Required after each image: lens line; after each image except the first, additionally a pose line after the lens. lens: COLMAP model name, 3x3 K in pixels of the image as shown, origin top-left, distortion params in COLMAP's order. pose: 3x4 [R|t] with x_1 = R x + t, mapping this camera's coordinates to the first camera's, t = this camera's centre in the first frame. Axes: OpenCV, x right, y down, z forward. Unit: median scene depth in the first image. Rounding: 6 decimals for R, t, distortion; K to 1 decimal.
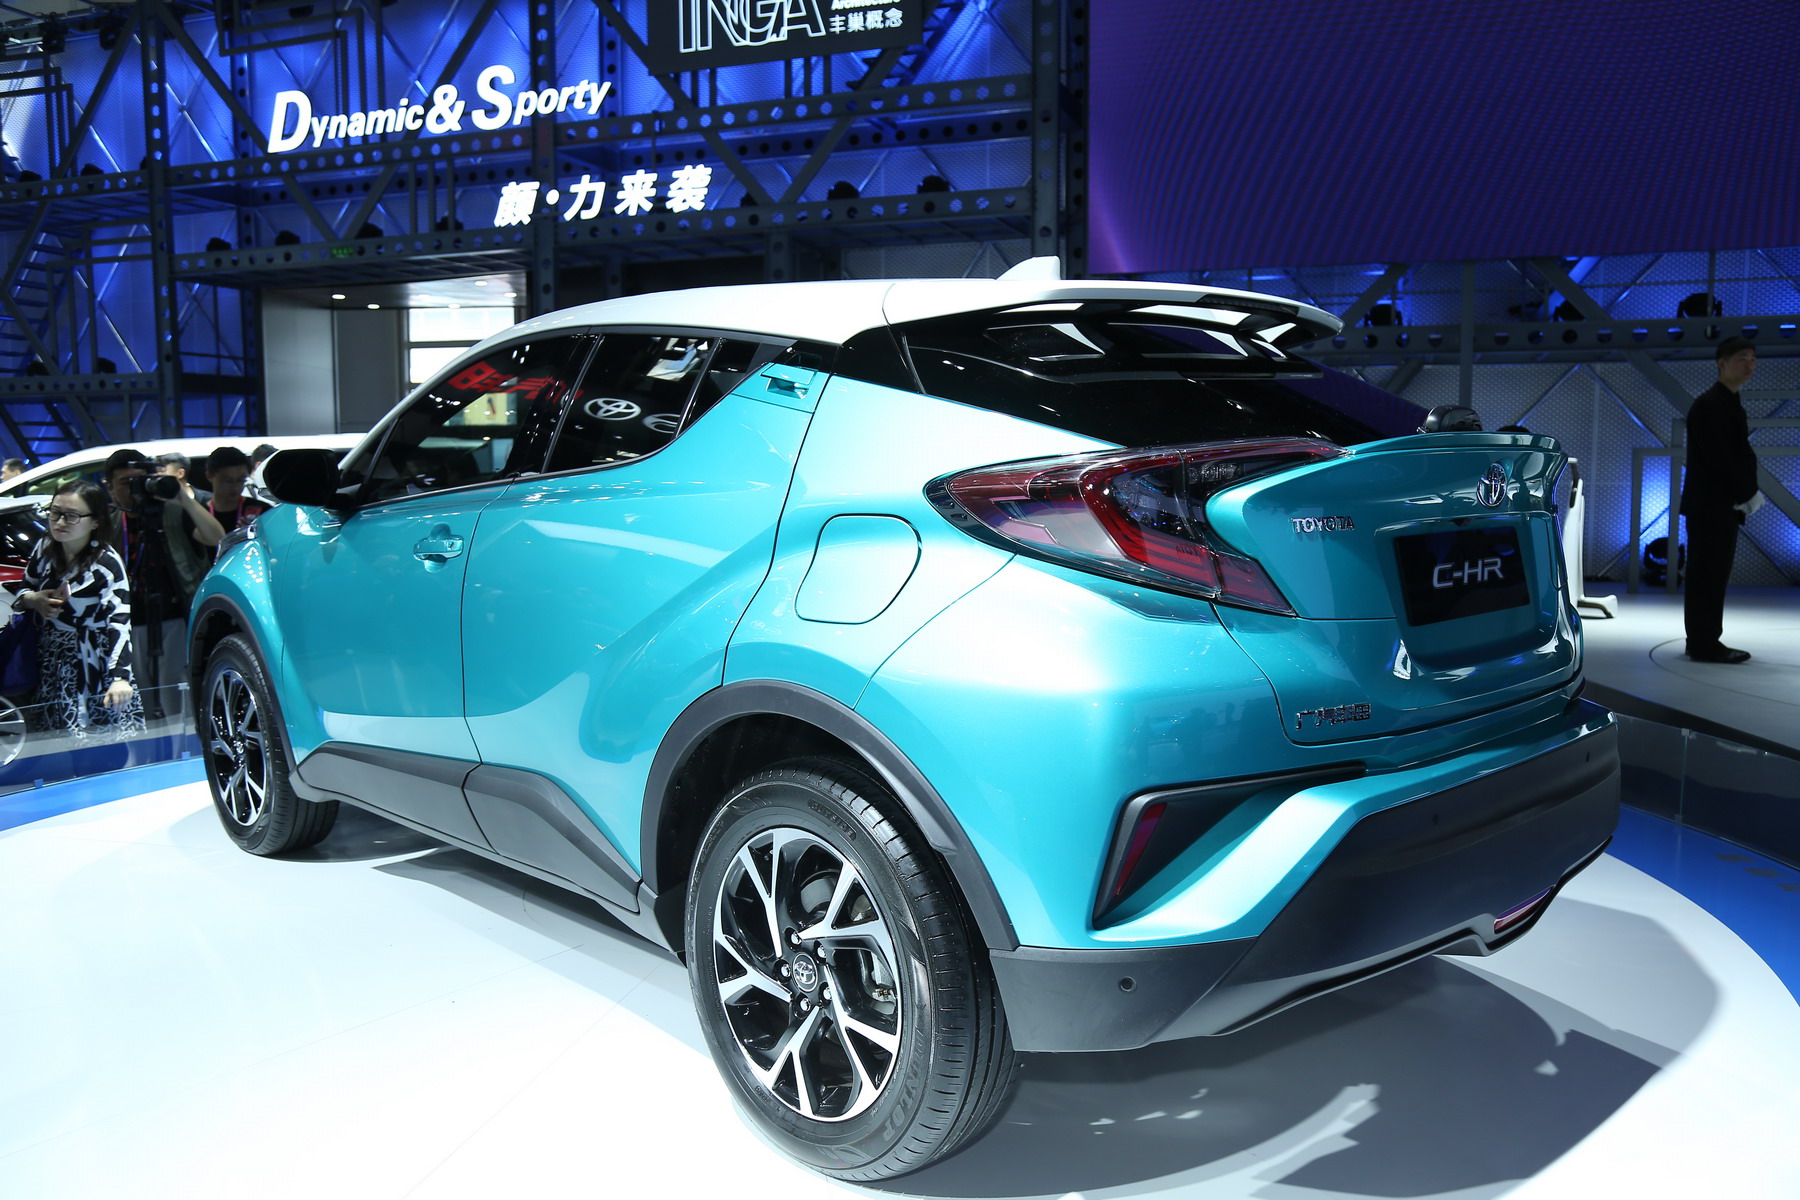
lens RADIAL K [[1366.1, 0, 900.0], [0, 1366.1, 600.0], [0, 0, 1]] dist [-0.114648, 0.000181]
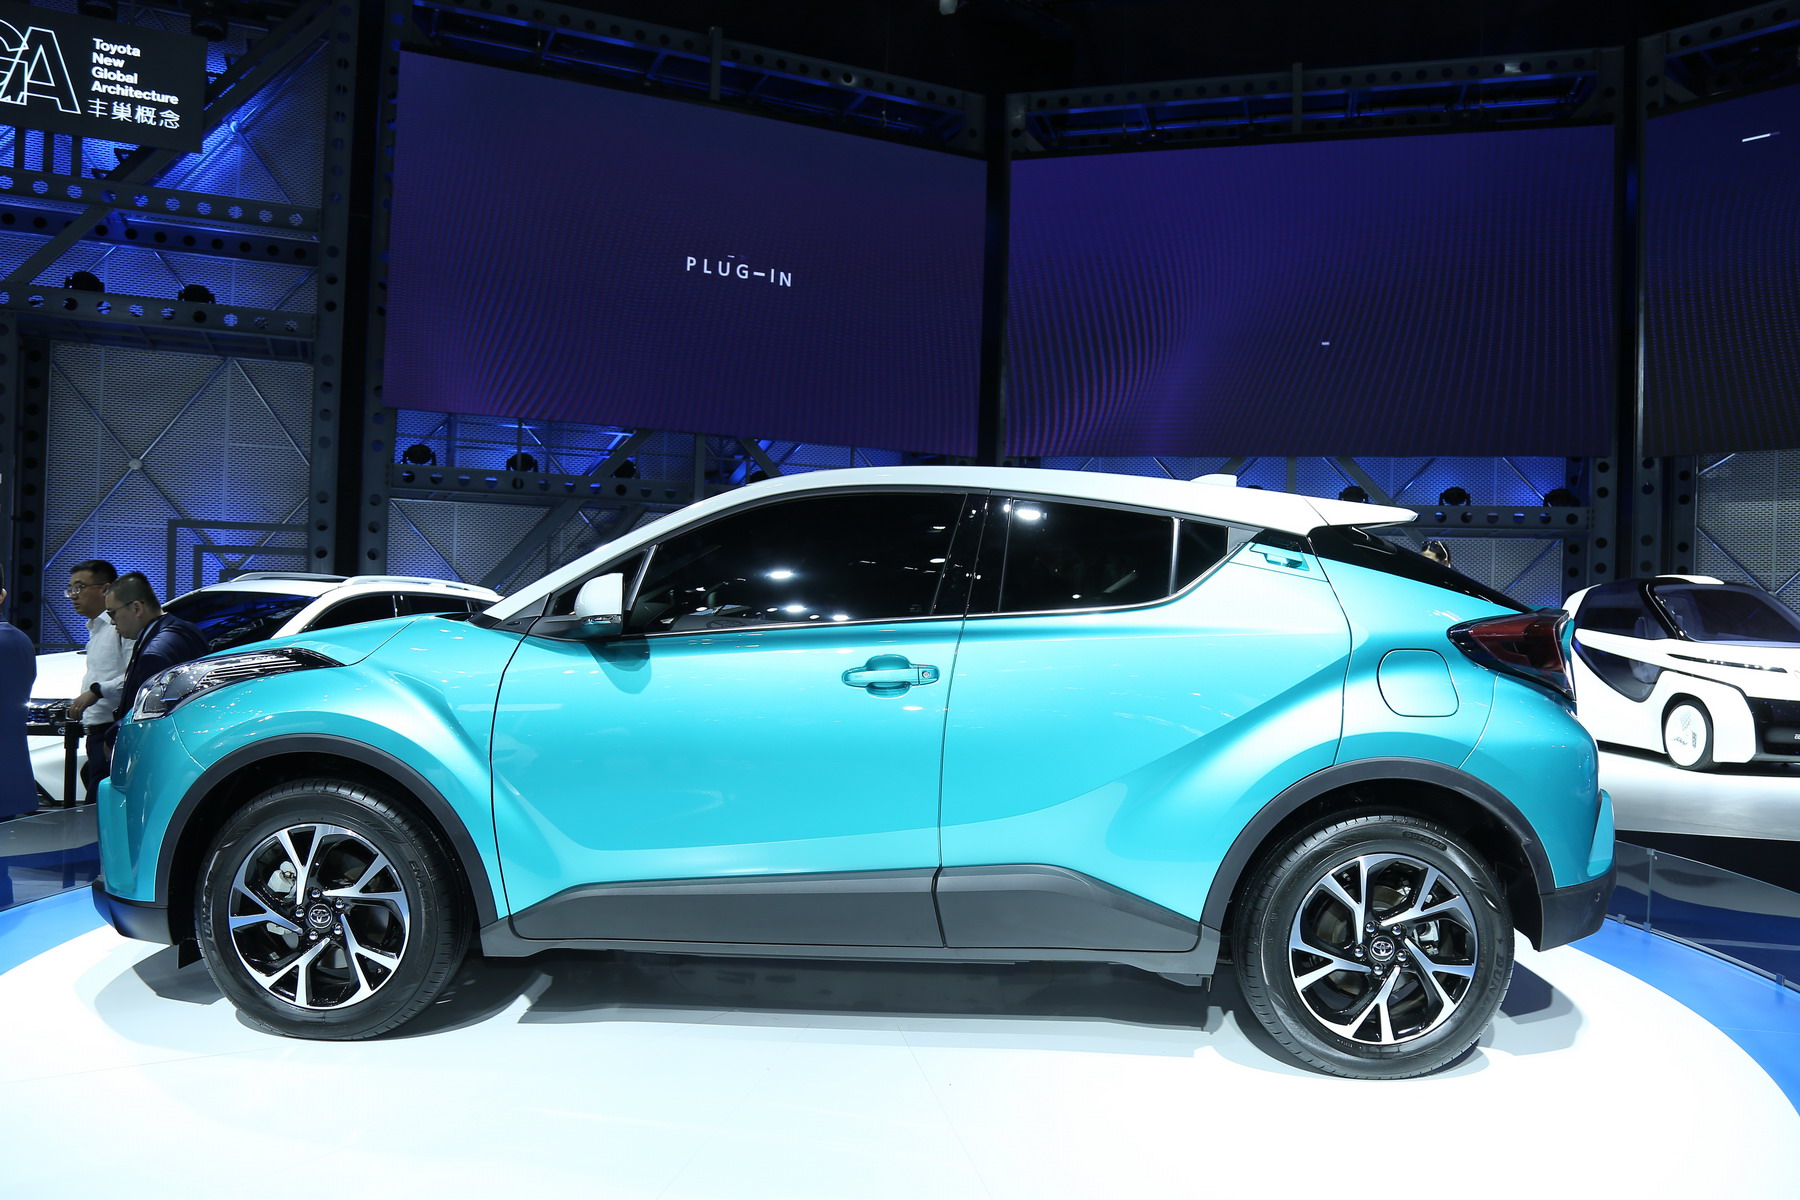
lens RADIAL K [[1194.2, 0, 900.0], [0, 1194.2, 600.0], [0, 0, 1]] dist [-0.120363, 0.055593]
pose [[0.712424, 0.031231, 0.701054, -0.201772], [0.030080, 0.996732, -0.074970, -0.004894], [-0.701104, 0.074498, 0.709156, 0.061488]]
